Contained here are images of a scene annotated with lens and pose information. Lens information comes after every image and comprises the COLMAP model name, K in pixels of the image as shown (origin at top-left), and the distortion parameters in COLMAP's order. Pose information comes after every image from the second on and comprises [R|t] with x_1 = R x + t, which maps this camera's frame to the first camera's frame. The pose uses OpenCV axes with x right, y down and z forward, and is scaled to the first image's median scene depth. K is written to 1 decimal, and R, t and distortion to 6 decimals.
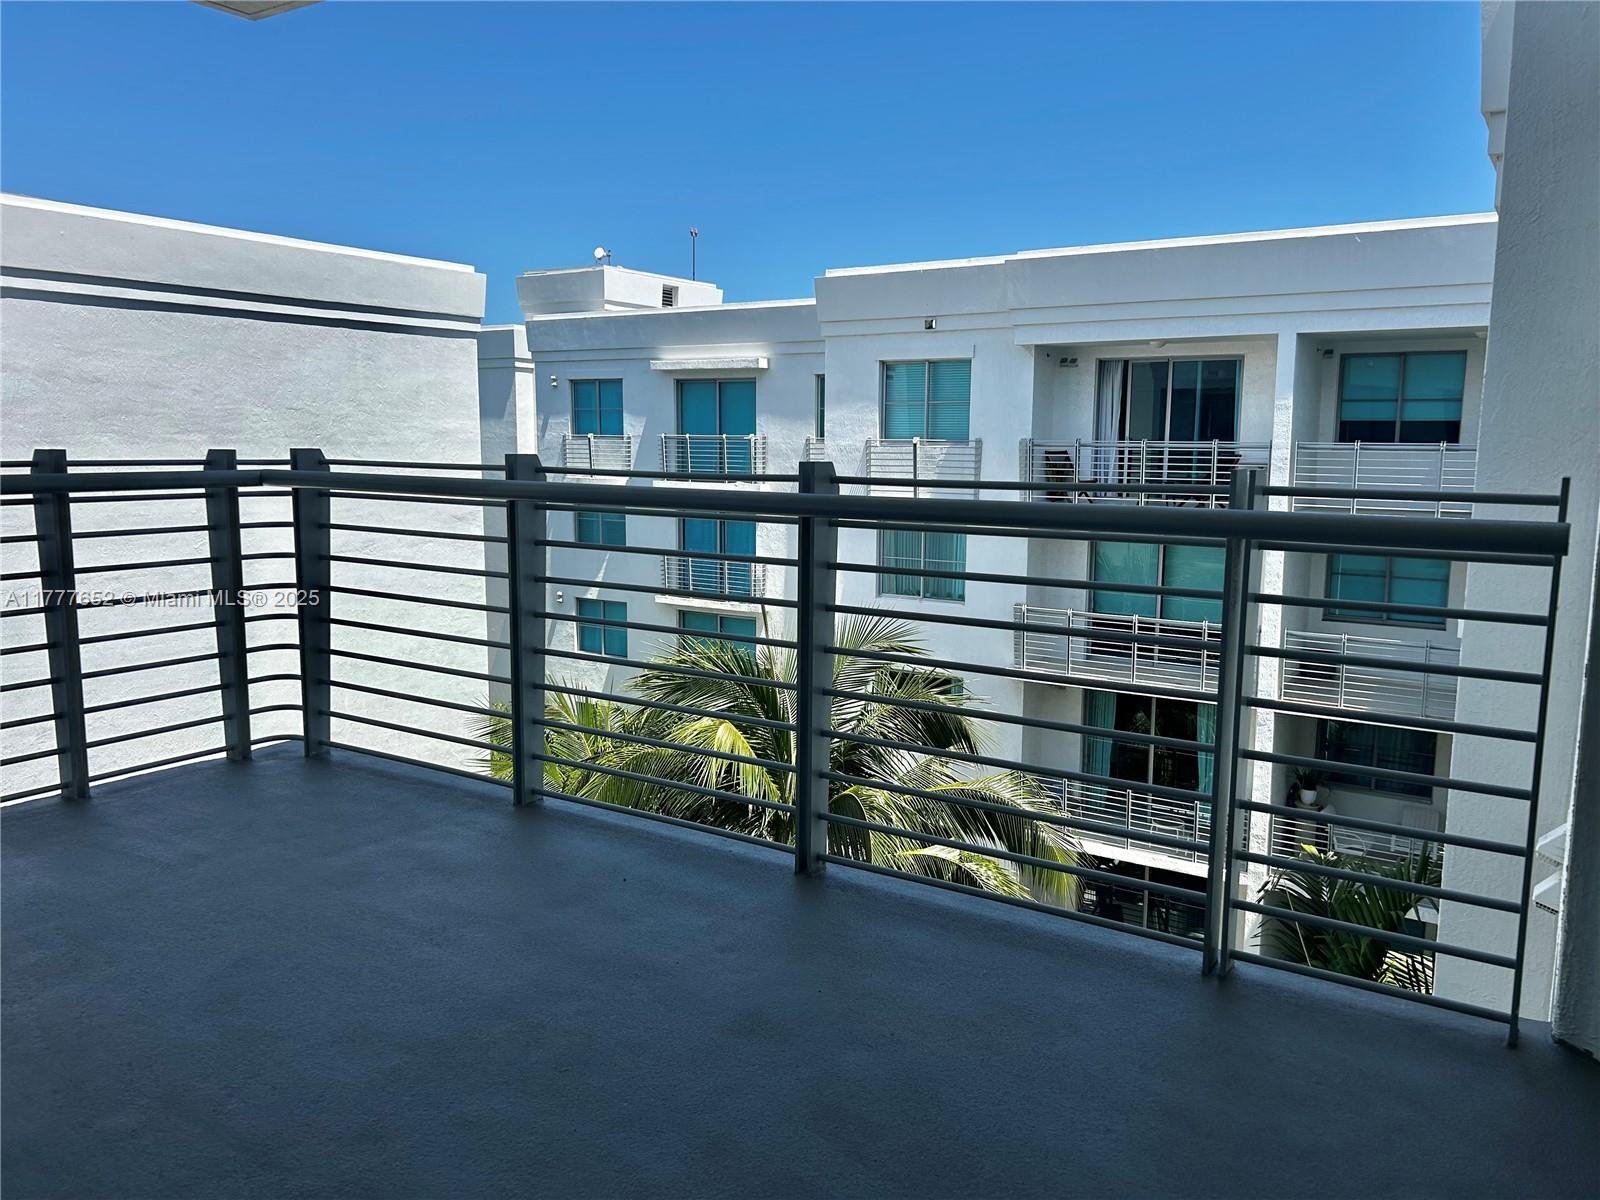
lens RADIAL K [[1196.8, 0, 811.8], [0, 1196.8, 601.1], [0, 0, 1]] dist [0.010799, 0.002922]
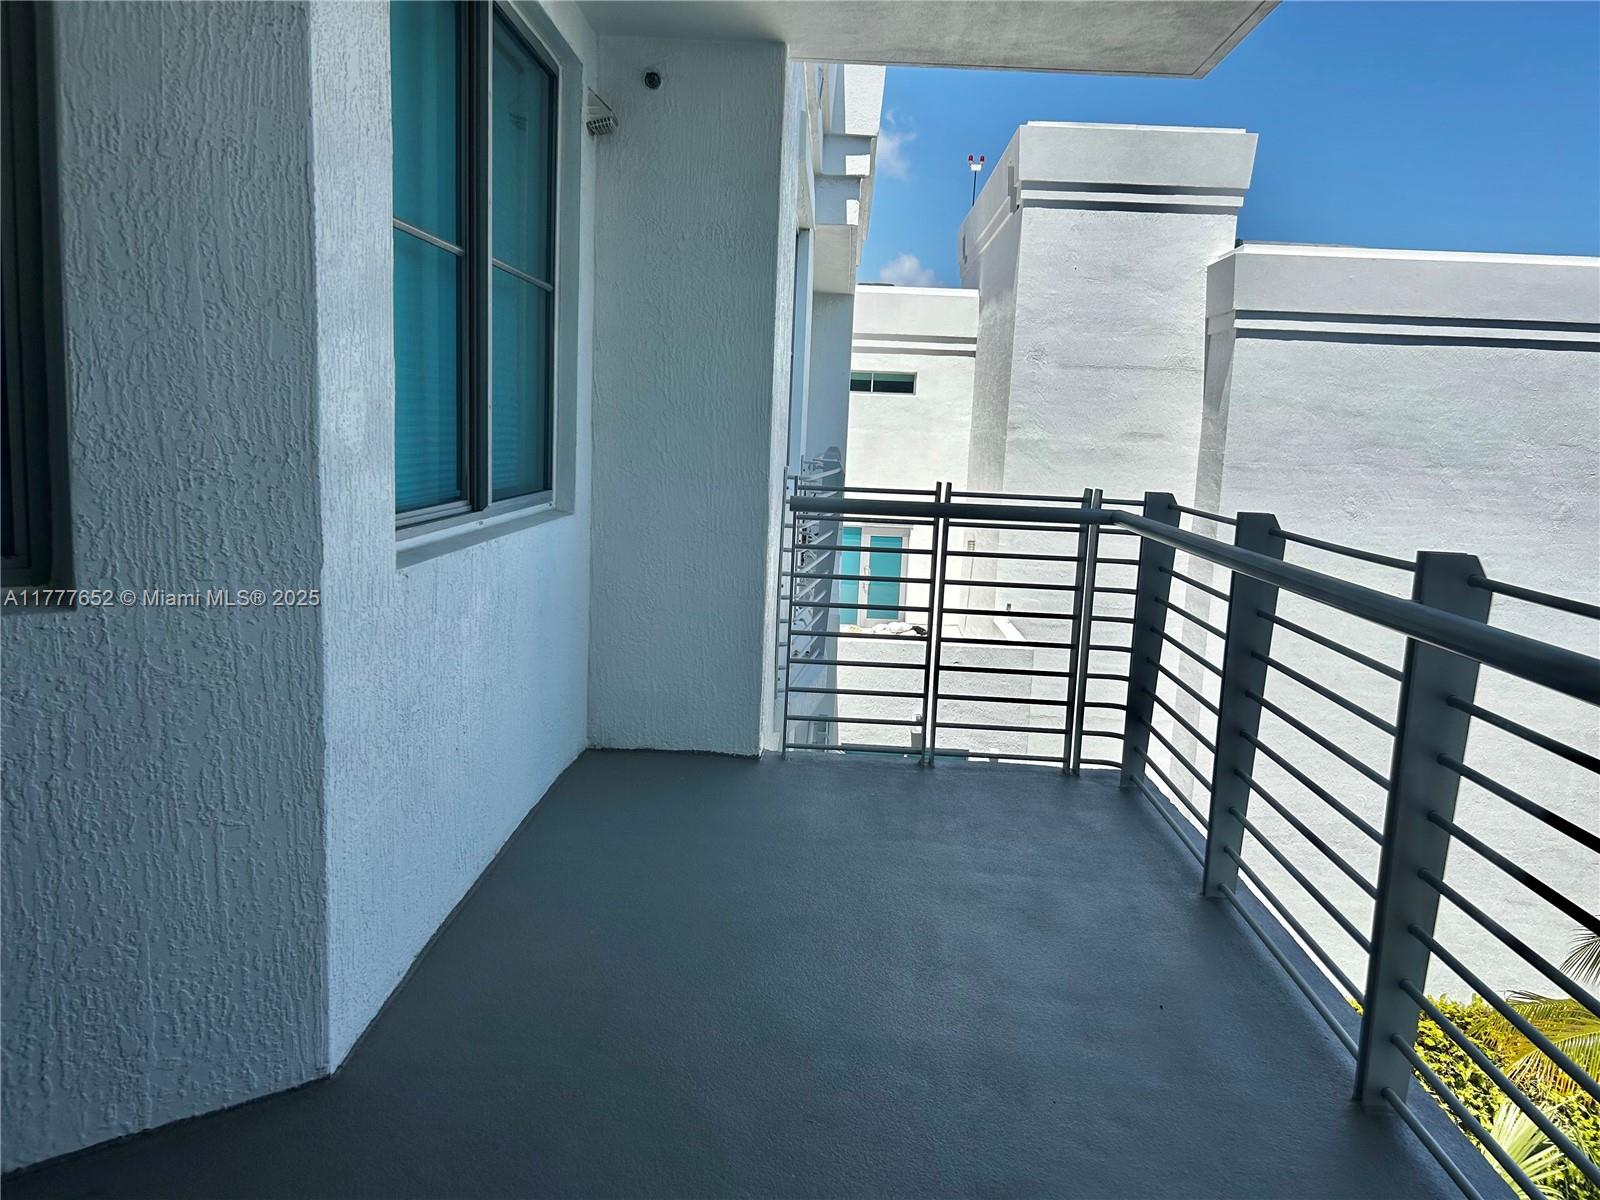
lens RADIAL K [[1196.8, 0, 811.8], [0, 1196.8, 601.1], [0, 0, 1]] dist [0.010799, 0.002922]
pose [[0.517359, 0.139000, -0.844404, 0.299261], [-0.159368, 0.985109, 0.064519, -0.054403], [0.840798, 0.101192, 0.531807, 0.210538]]
